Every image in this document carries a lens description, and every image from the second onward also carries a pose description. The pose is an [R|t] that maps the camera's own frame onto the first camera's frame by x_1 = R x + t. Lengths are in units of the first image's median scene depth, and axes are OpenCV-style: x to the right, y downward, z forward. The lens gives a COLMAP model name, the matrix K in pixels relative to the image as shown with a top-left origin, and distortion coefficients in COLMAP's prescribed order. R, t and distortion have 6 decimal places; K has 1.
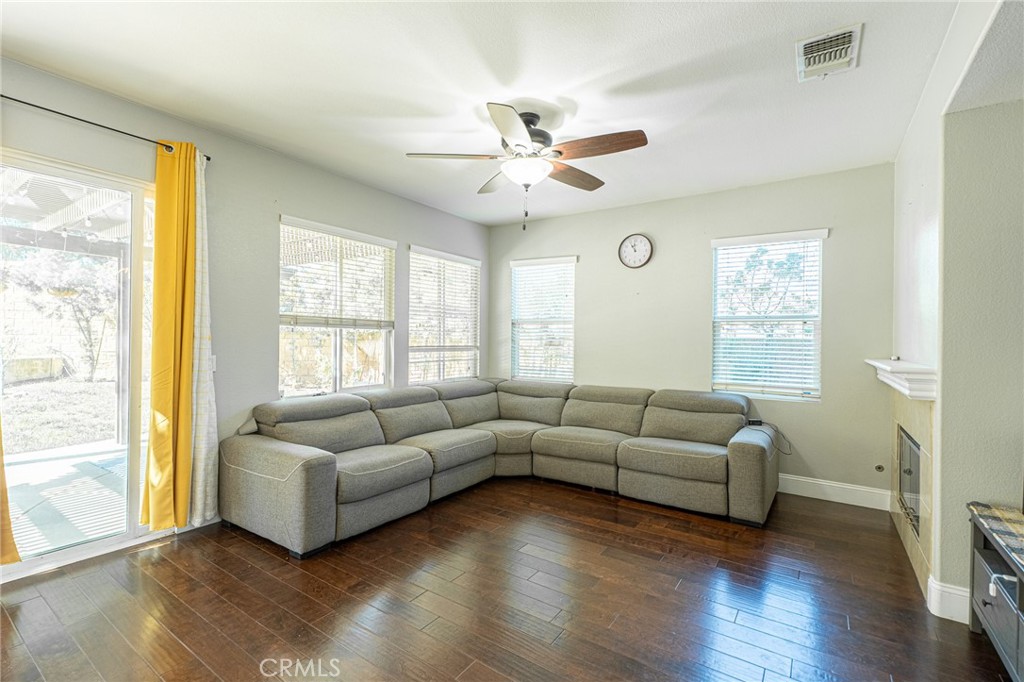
lens RADIAL K [[455.9, 0, 510.3], [0, 455.9, 341.7], [0, 0, 1]] dist [-0.000274, 0.000523]
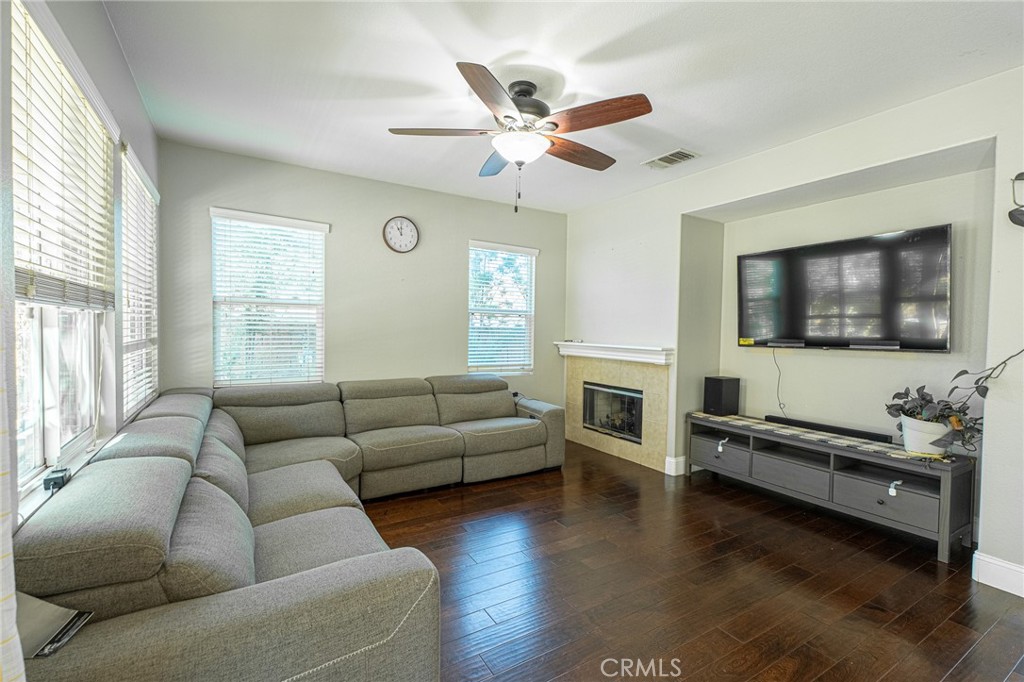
lens RADIAL K [[455.9, 0, 510.3], [0, 455.9, 341.7], [0, 0, 1]] dist [-0.000274, 0.000523]
pose [[0.411616, -0.032034, 0.910794, -0.611477], [-0.008724, 0.999198, 0.039086, -0.019001], [-0.911315, -0.024034, 0.411007, 0.484812]]
